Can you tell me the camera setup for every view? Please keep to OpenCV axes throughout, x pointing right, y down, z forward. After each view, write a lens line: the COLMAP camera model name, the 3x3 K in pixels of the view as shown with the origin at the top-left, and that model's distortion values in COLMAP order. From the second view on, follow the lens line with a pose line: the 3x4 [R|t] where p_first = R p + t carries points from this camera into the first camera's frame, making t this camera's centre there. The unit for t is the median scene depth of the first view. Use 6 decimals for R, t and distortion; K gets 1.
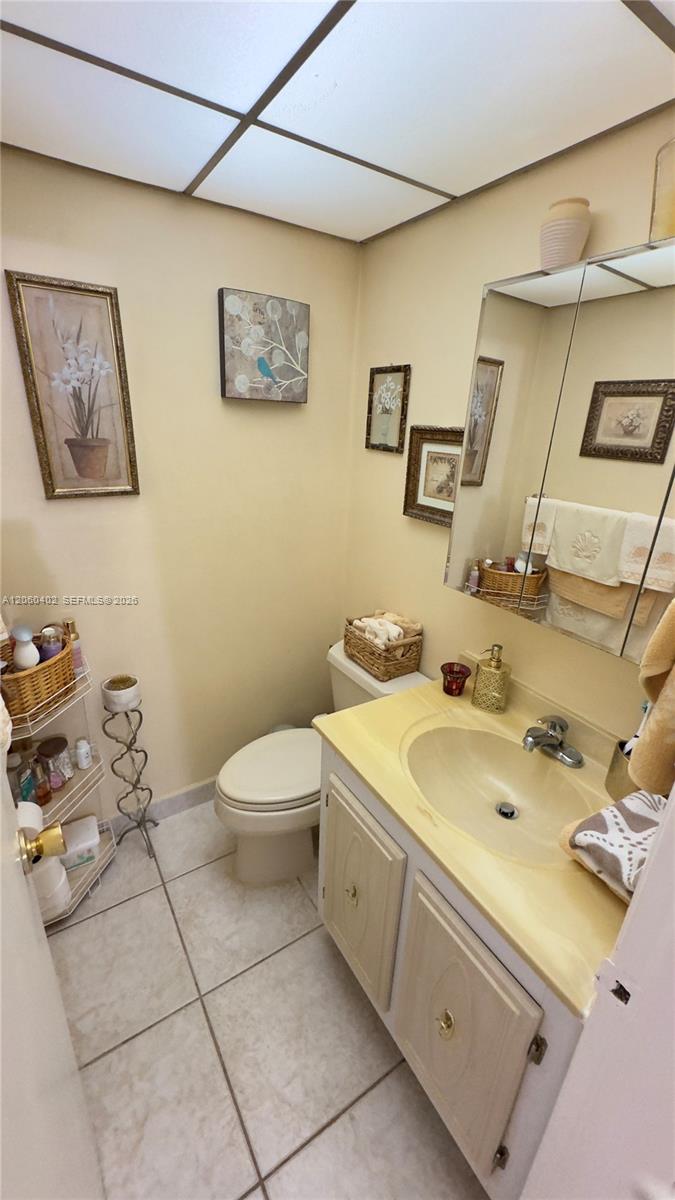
lens RADIAL K [[477.8, 0, 337.5], [0, 477.8, 600.0], [0, 0, 1]] dist [-0.002157, 0.000205]
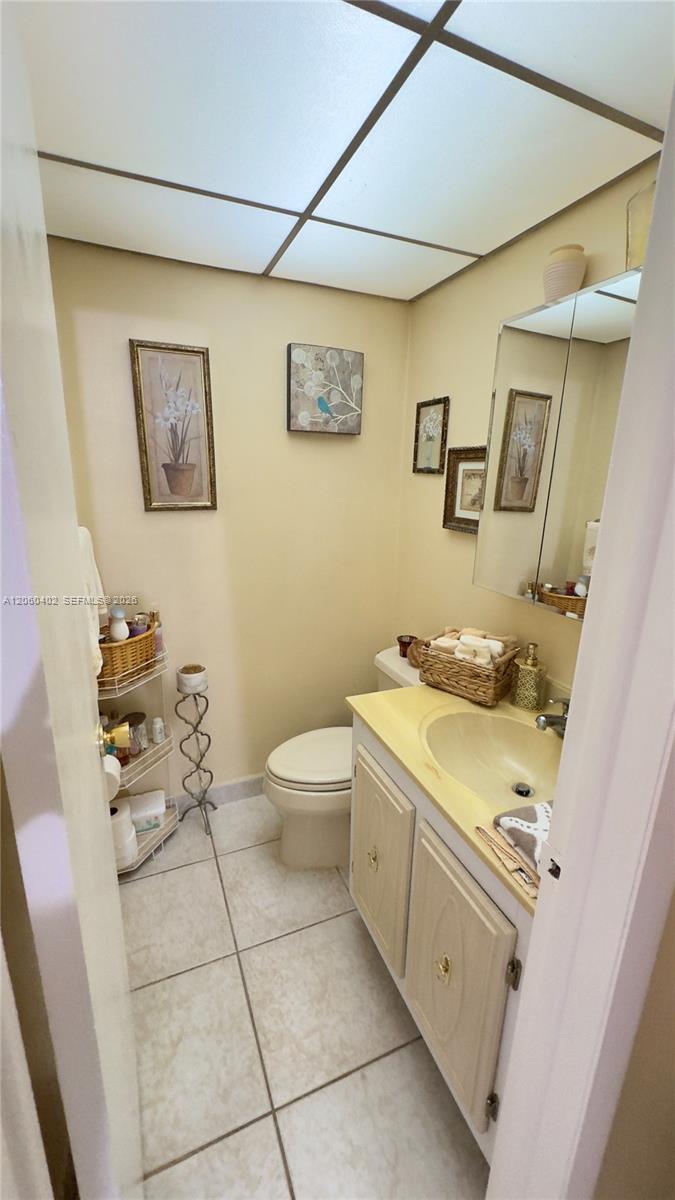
lens RADIAL K [[477.8, 0, 337.5], [0, 477.8, 600.0], [0, 0, 1]] dist [-0.002157, 0.000205]
pose [[0.985155, 0.022118, -0.170237, 0.106649], [-0.039849, 0.994042, -0.101454, 0.128611], [0.166979, 0.106731, 0.980167, -0.120177]]
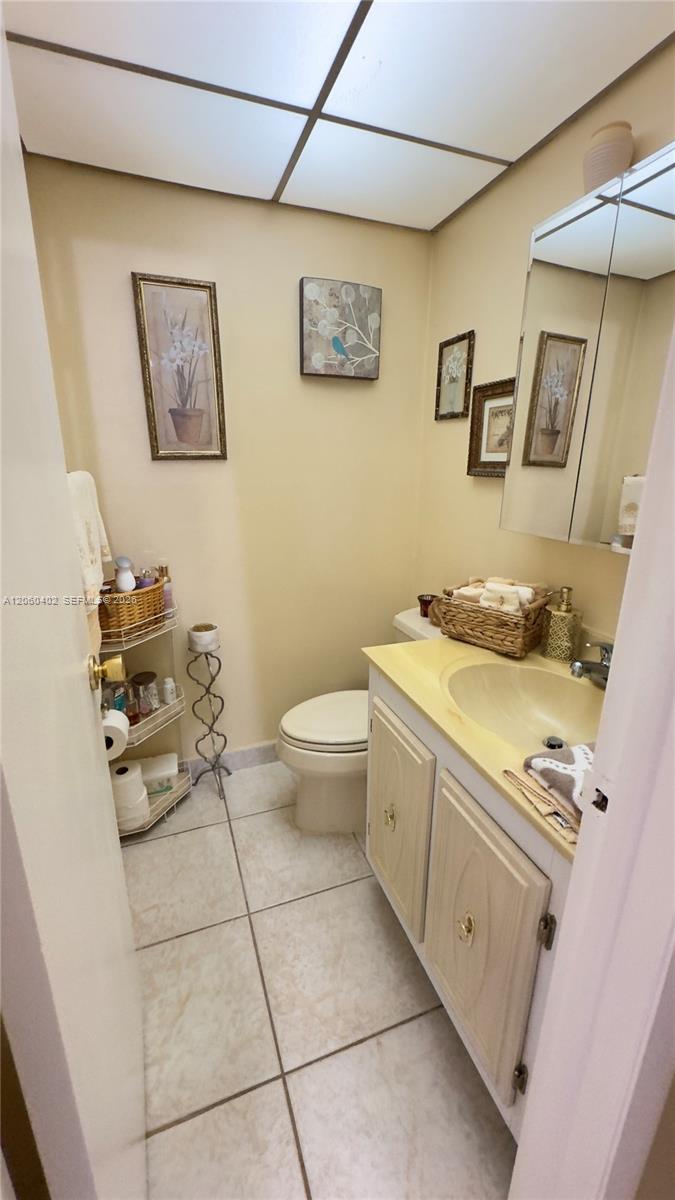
lens RADIAL K [[477.8, 0, 337.5], [0, 477.8, 600.0], [0, 0, 1]] dist [-0.002157, 0.000205]
pose [[0.976220, 0.024595, -0.215381, 0.111582], [-0.041633, 0.996319, -0.074931, 0.210388], [0.212745, 0.082116, 0.973651, -0.039213]]
